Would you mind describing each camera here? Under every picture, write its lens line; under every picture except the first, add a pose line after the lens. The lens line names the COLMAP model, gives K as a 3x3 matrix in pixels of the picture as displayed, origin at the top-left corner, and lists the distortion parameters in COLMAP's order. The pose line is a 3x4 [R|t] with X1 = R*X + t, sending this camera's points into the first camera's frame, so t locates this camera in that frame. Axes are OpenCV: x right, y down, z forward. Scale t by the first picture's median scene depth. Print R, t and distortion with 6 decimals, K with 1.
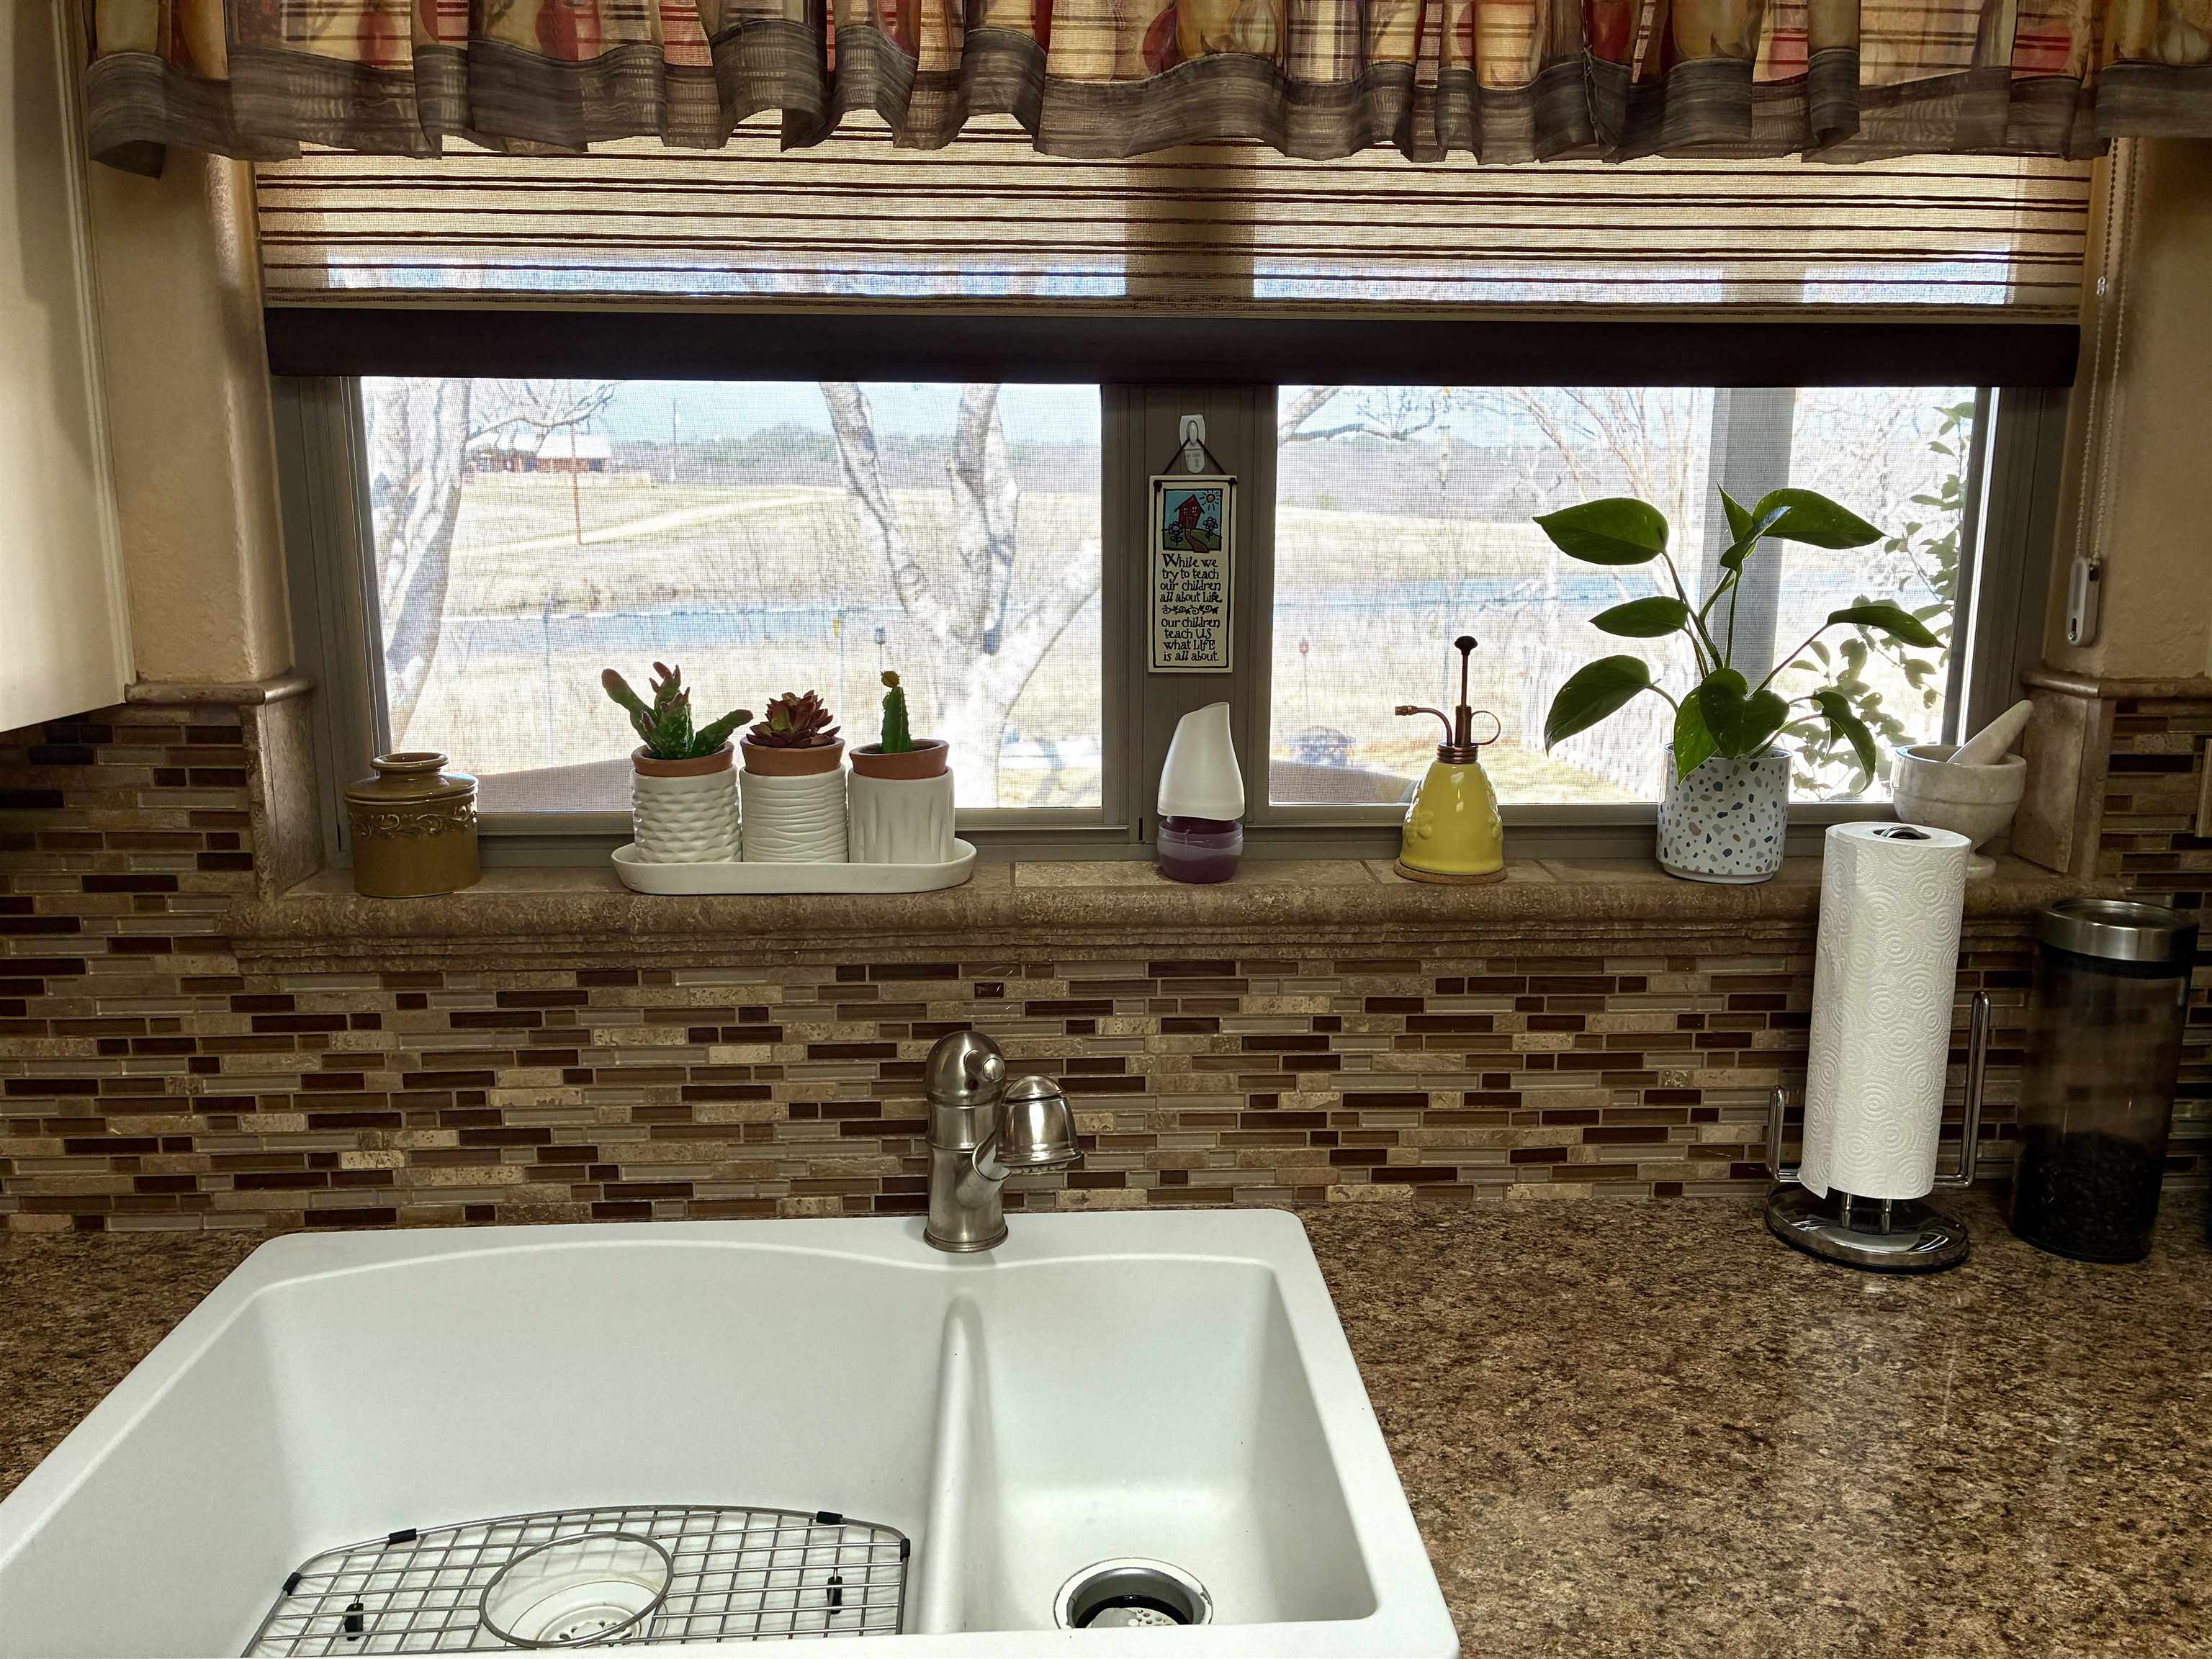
lens RADIAL K [[1676.3, 0, 1114.7], [0, 1676.3, 833.7], [0, 0, 1]] dist [0.052354, -0.069220]
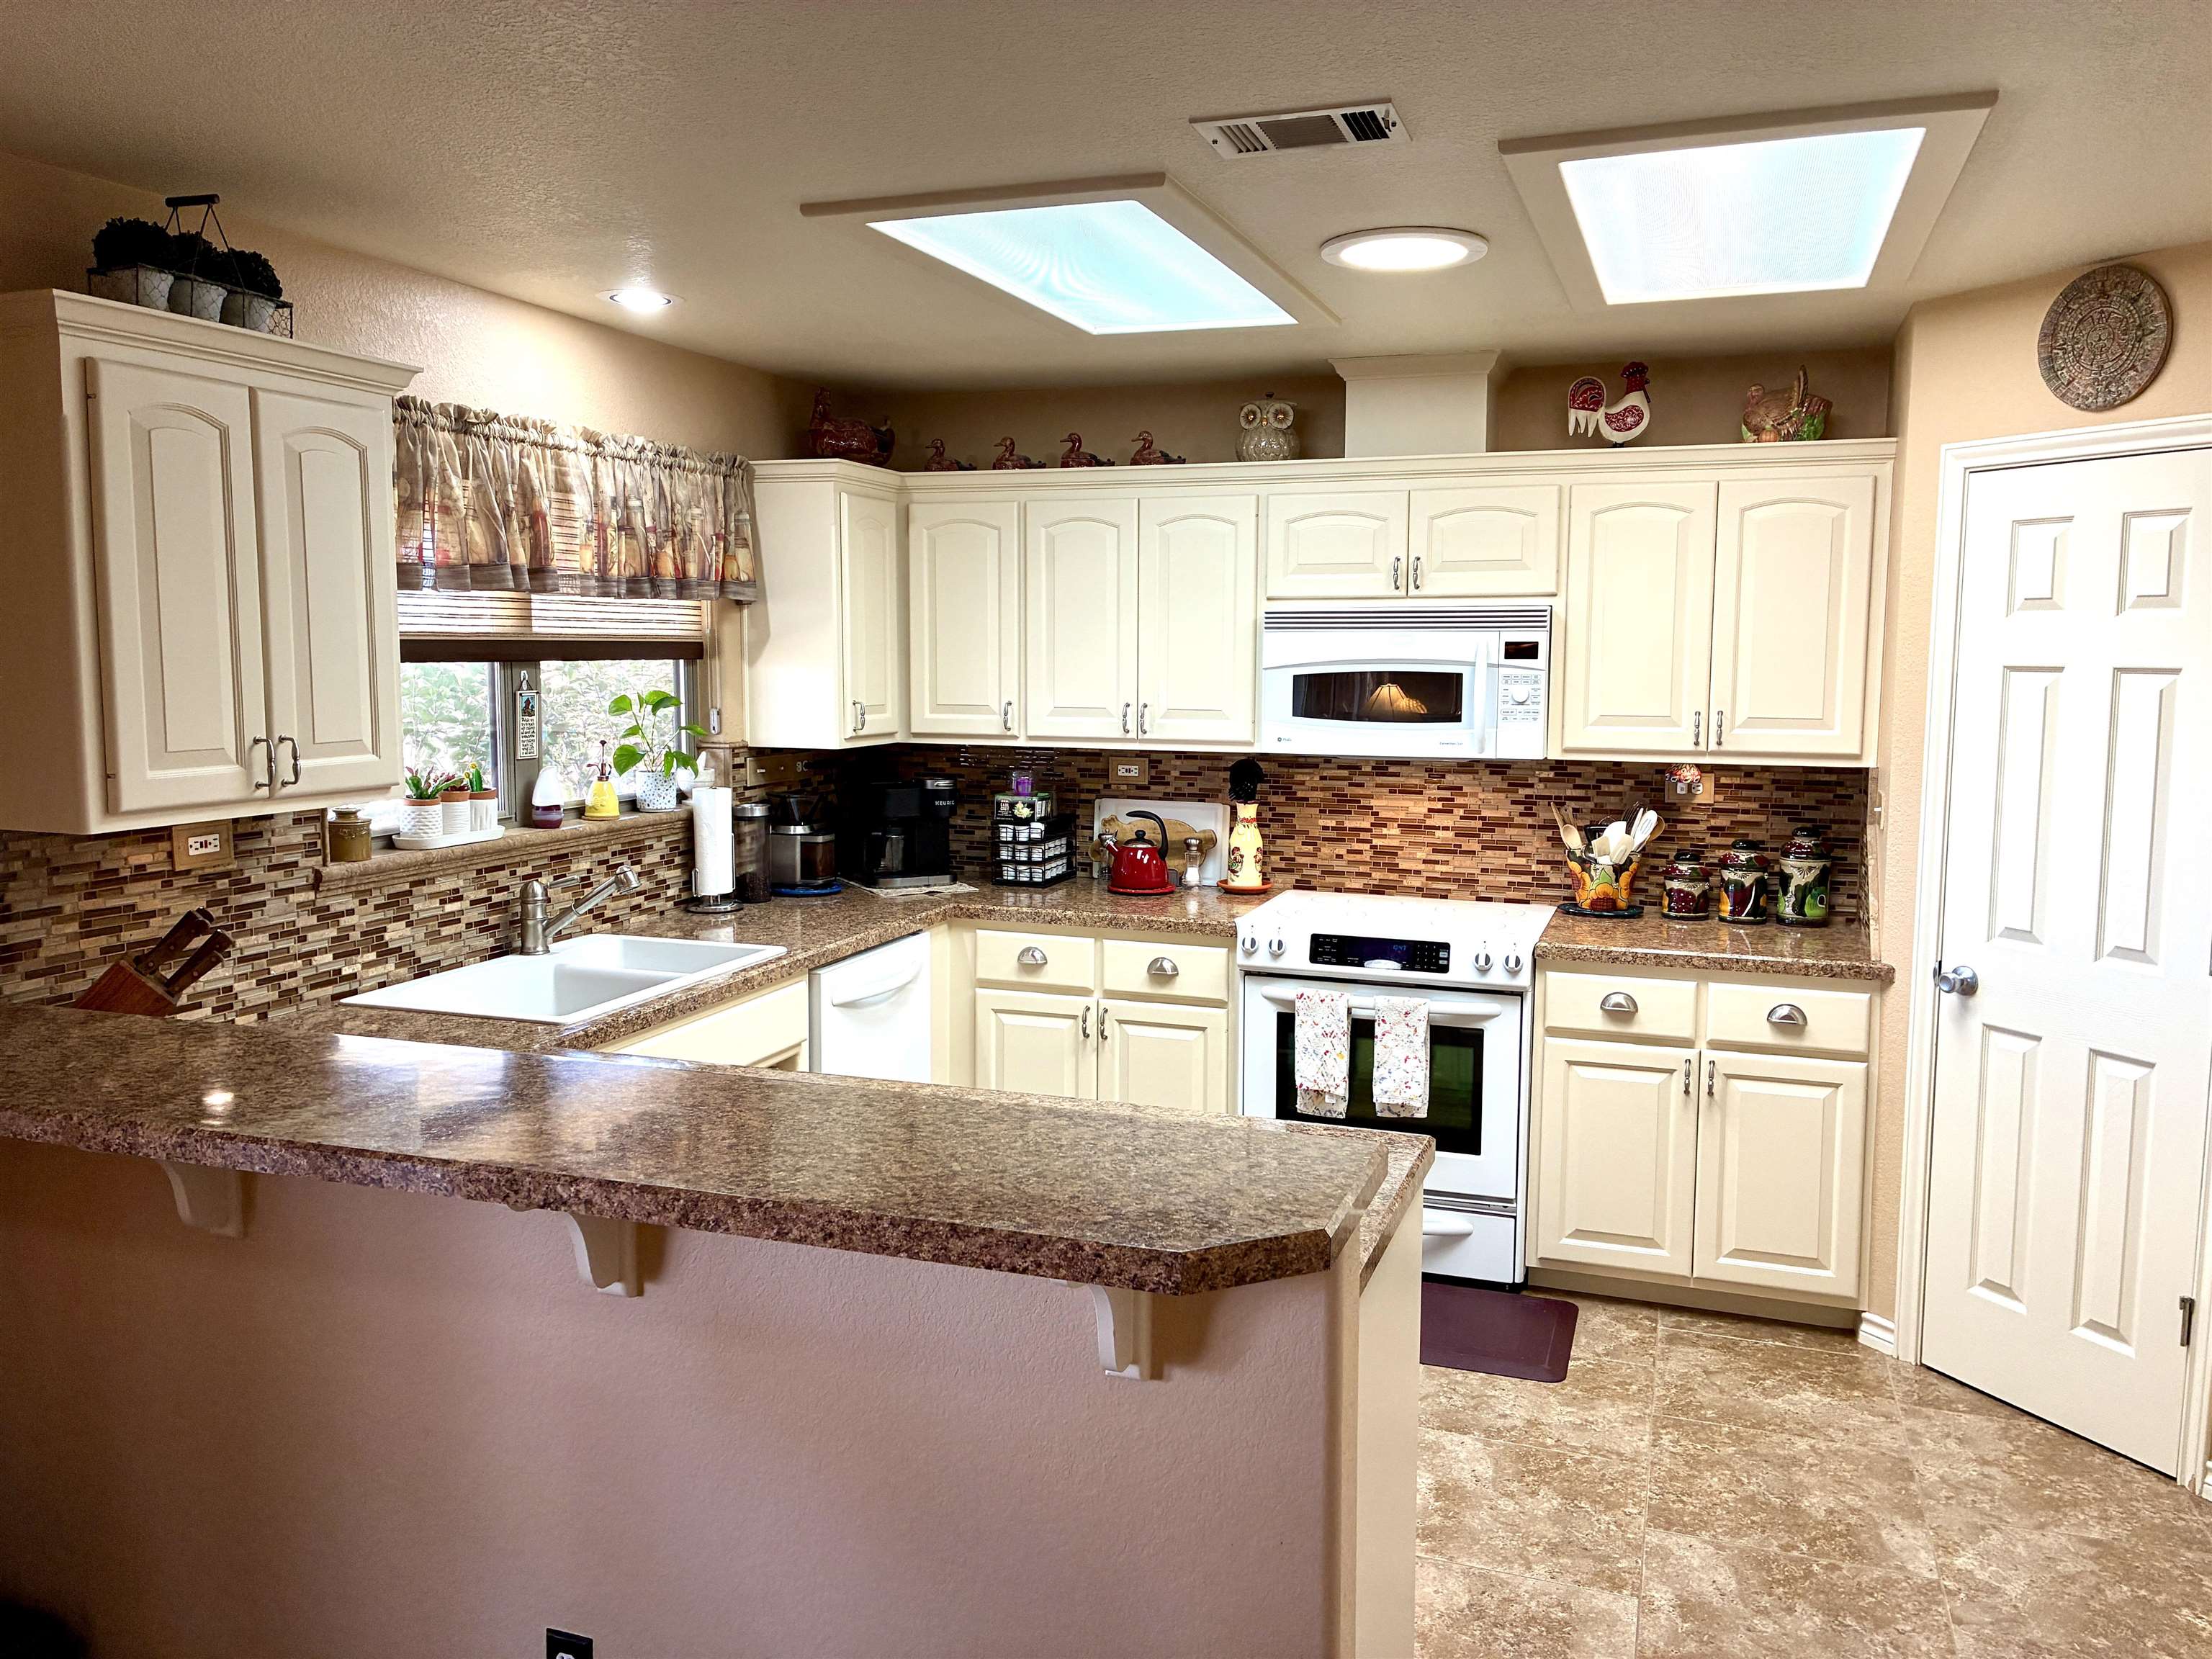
lens RADIAL K [[1676.3, 0, 1100.9], [0, 1676.3, 811.7], [0, 0, 1]] dist [0.052354, -0.069220]
pose [[0.387128, -0.091577, 0.917467, -2.326480], [0.167717, 0.985449, 0.027594, 0.081197], [-0.906644, 0.143193, 0.396854, -1.055922]]
